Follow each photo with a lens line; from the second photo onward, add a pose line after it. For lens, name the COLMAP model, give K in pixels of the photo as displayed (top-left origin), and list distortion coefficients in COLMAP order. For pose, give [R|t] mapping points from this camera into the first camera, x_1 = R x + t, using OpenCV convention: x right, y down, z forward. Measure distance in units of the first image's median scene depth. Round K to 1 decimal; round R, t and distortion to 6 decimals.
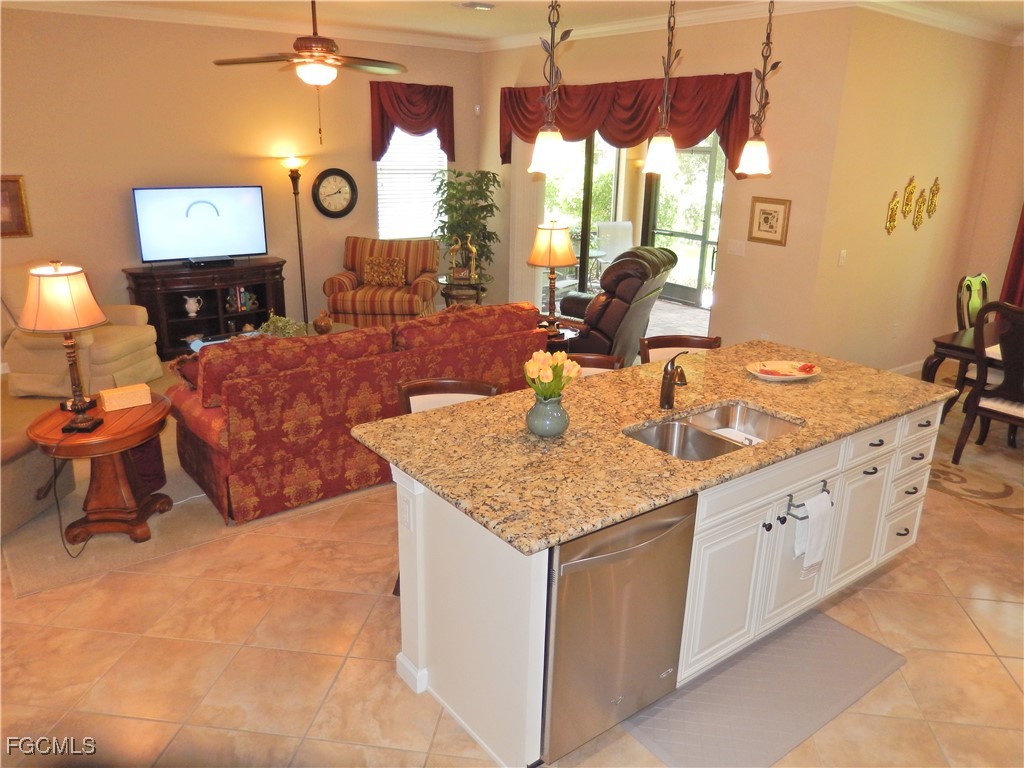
lens RADIAL K [[770.4, 0, 502.4], [0, 770.4, 370.2], [0, 0, 1]] dist [-0.009148, -0.006831]
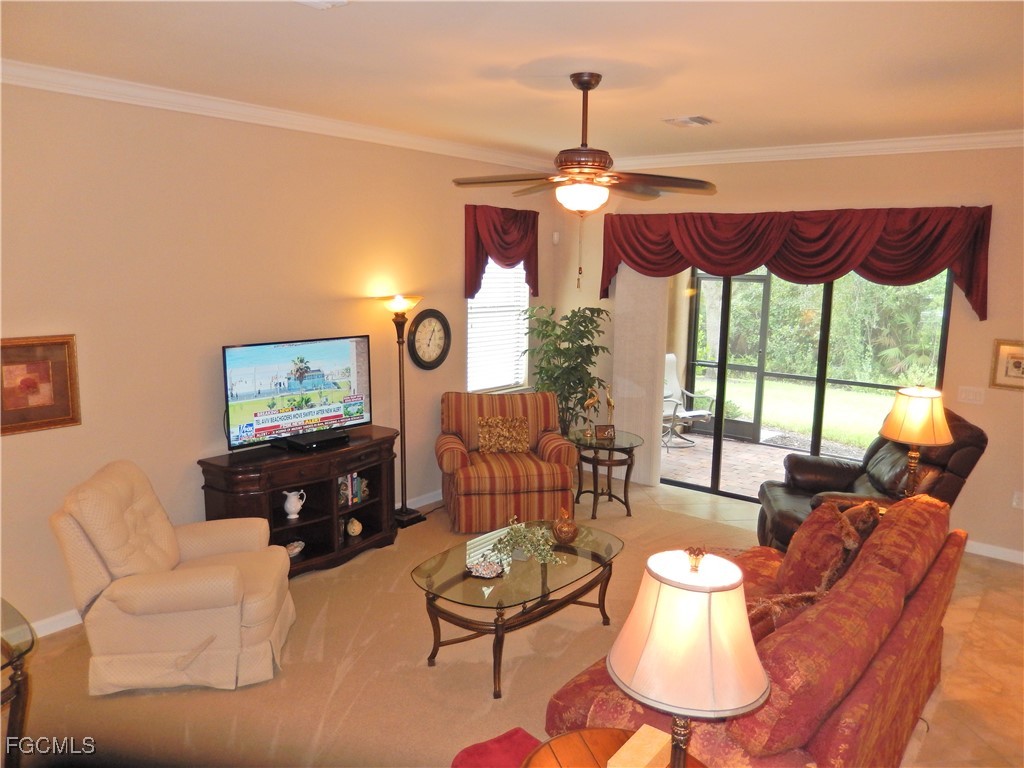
lens RADIAL K [[770.4, 0, 506.4], [0, 770.4, 386.1], [0, 0, 1]] dist [-0.009148, -0.006831]
pose [[0.964097, -0.044335, 0.261822, -0.419694], [0.076380, 0.990597, -0.113510, -0.102544], [-0.254327, 0.129433, 0.958418, 0.267385]]
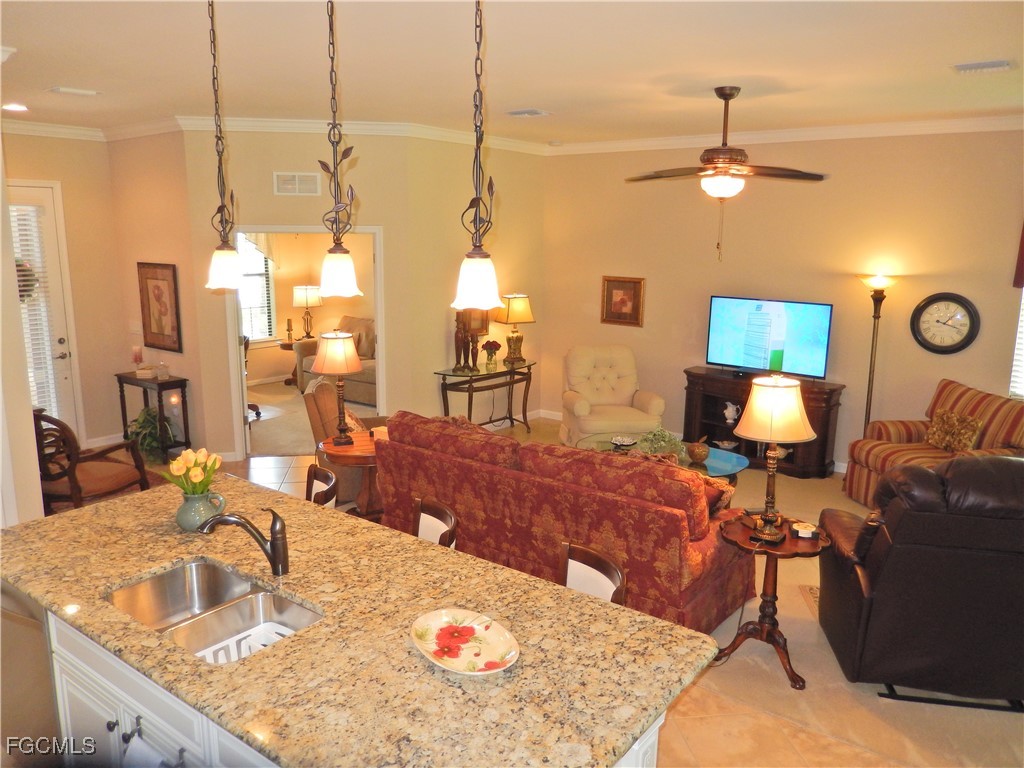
lens RADIAL K [[770.4, 0, 520.4], [0, 770.4, 363.7], [0, 0, 1]] dist [-0.009148, -0.006831]
pose [[0.289116, 0.144437, -0.946335, 0.489366], [-0.284326, 0.956899, 0.059185, -0.135341], [0.914096, 0.251956, 0.317722, 0.438055]]
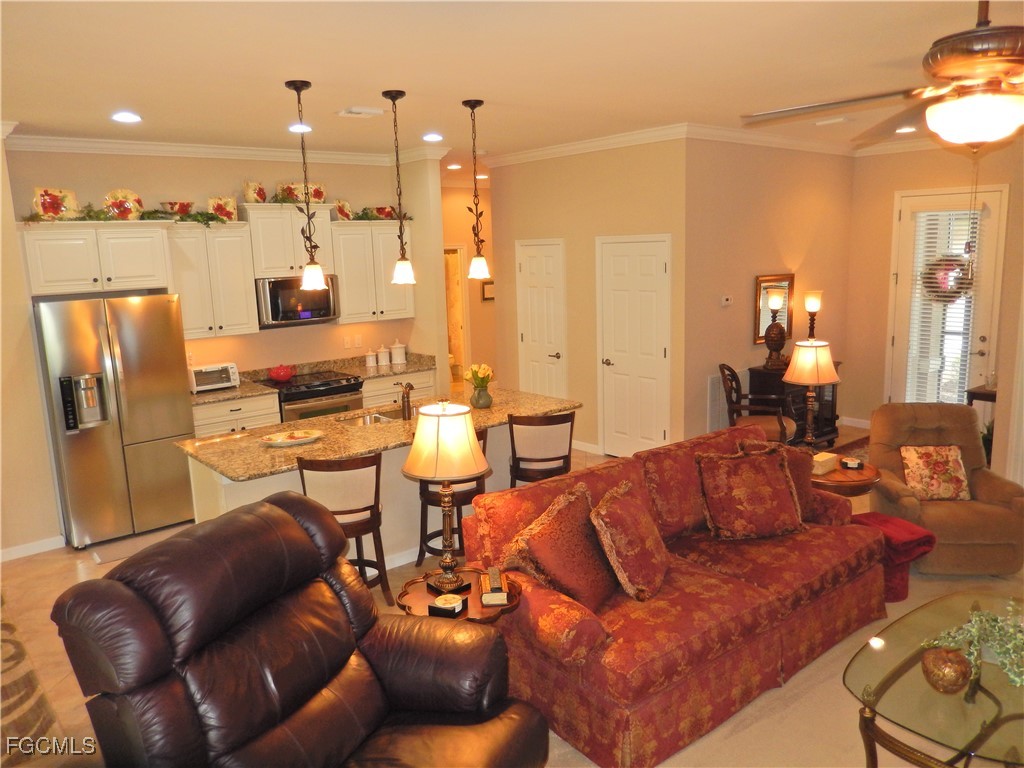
lens RADIAL K [[770.4, 0, 507.7], [0, 770.4, 376.2], [0, 0, 1]] dist [-0.009148, -0.006831]
pose [[-0.998963, 0.018913, -0.041425, 0.030559], [-0.001639, 0.894152, 0.447761, -0.364012], [0.045509, 0.447364, -0.893193, 1.157118]]
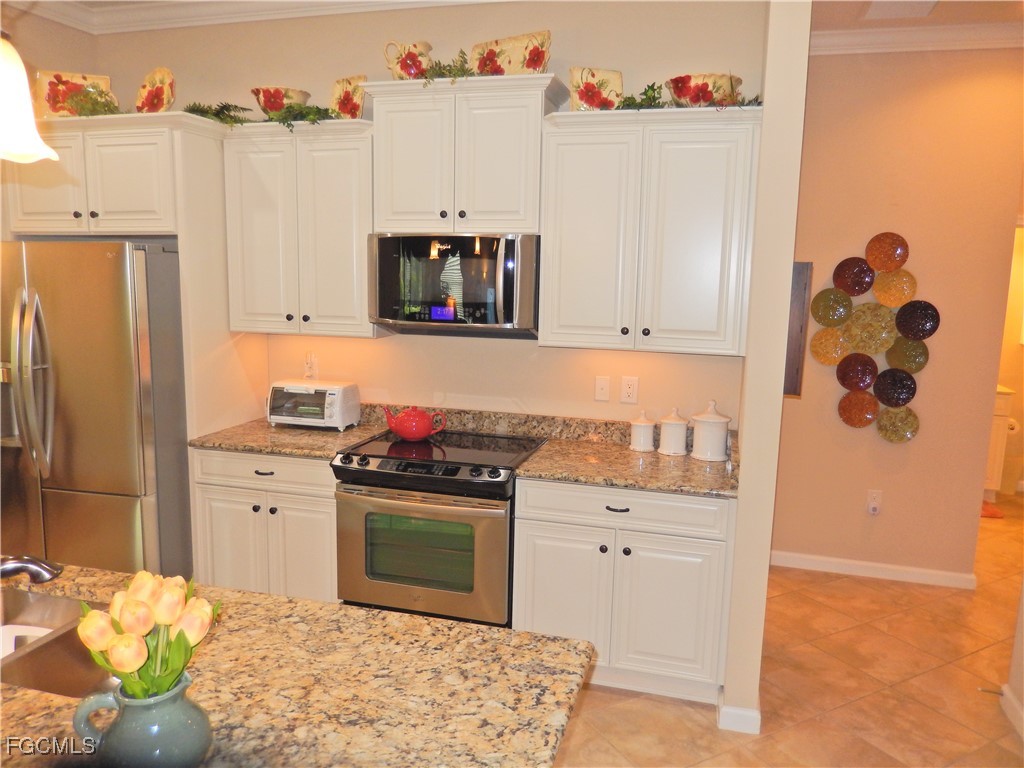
lens RADIAL K [[770.4, 0, 515.4], [0, 770.4, 376.5], [0, 0, 1]] dist [-0.009148, -0.006831]
pose [[-0.612334, -0.150704, 0.776103, -0.155617], [0.203271, 0.918652, 0.338762, -0.096705], [-0.764021, 0.365194, -0.531888, 0.431152]]
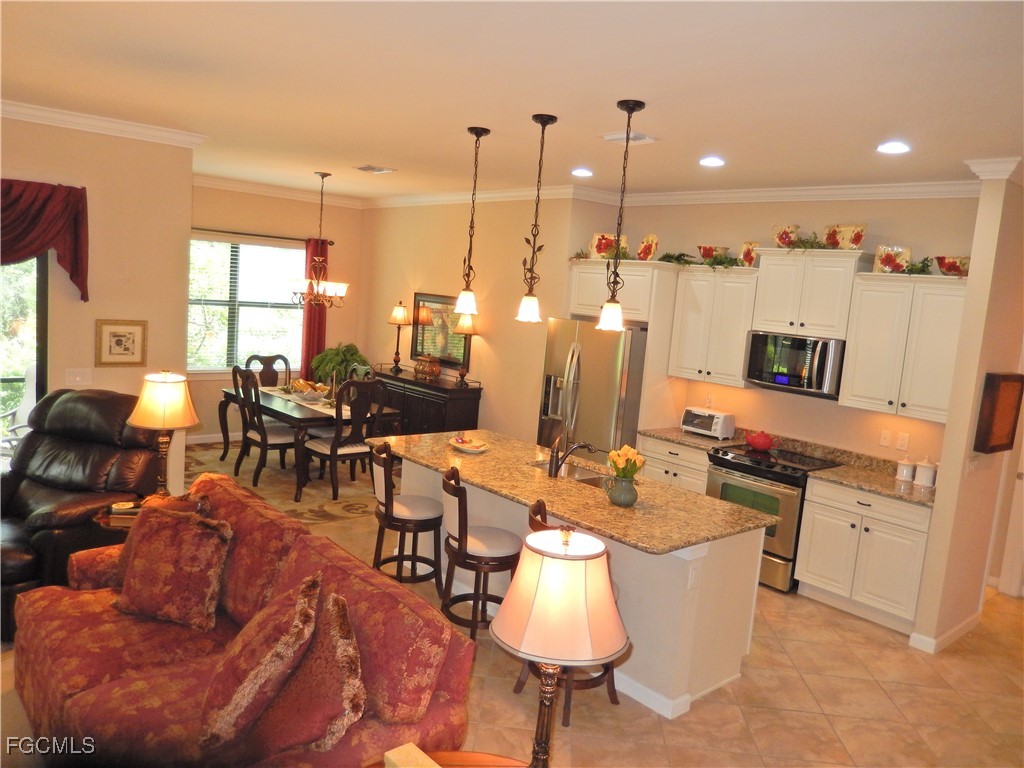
lens RADIAL K [[770.4, 0, 514.4], [0, 770.4, 373.4], [0, 0, 1]] dist [-0.009148, -0.006831]
pose [[-0.082499, -0.141302, 0.986523, -0.564927], [0.212722, 0.964588, 0.155949, -0.181614], [-0.973624, 0.222720, -0.049519, 0.524592]]
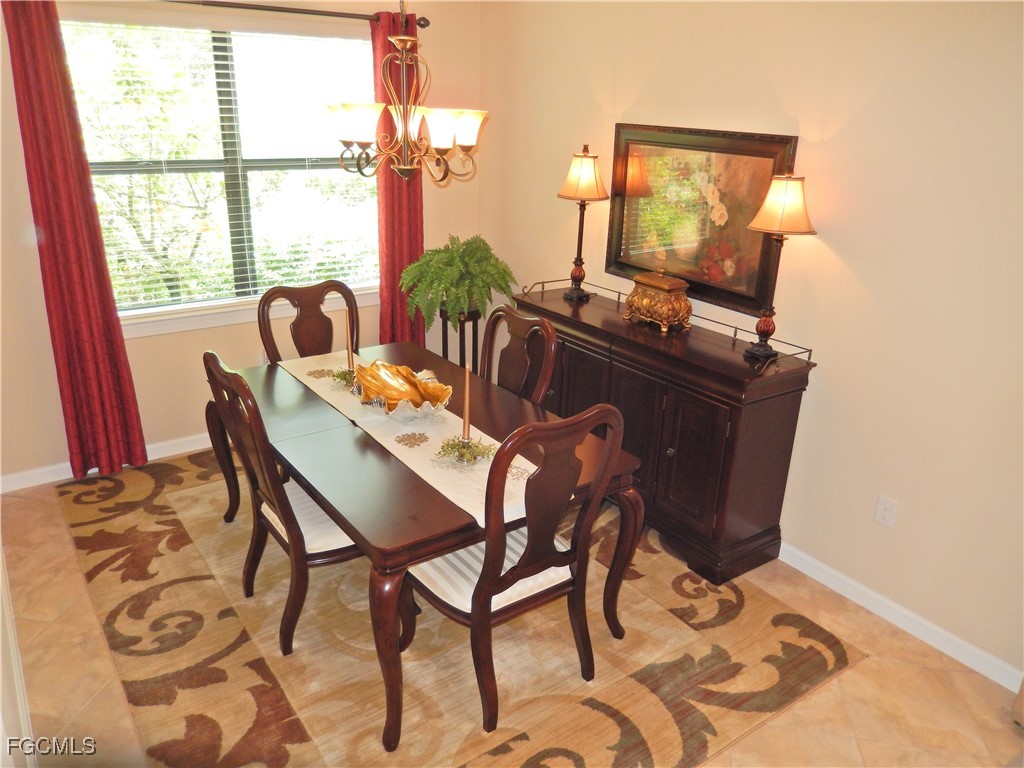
lens RADIAL K [[770.4, 0, 509.9], [0, 770.4, 389.7], [0, 0, 1]] dist [-0.009148, -0.006831]
pose [[0.027813, -0.370690, 0.928340, 0.150551], [0.262527, 0.898808, 0.351032, -0.190593], [-0.964524, 0.233951, 0.122315, 0.649327]]
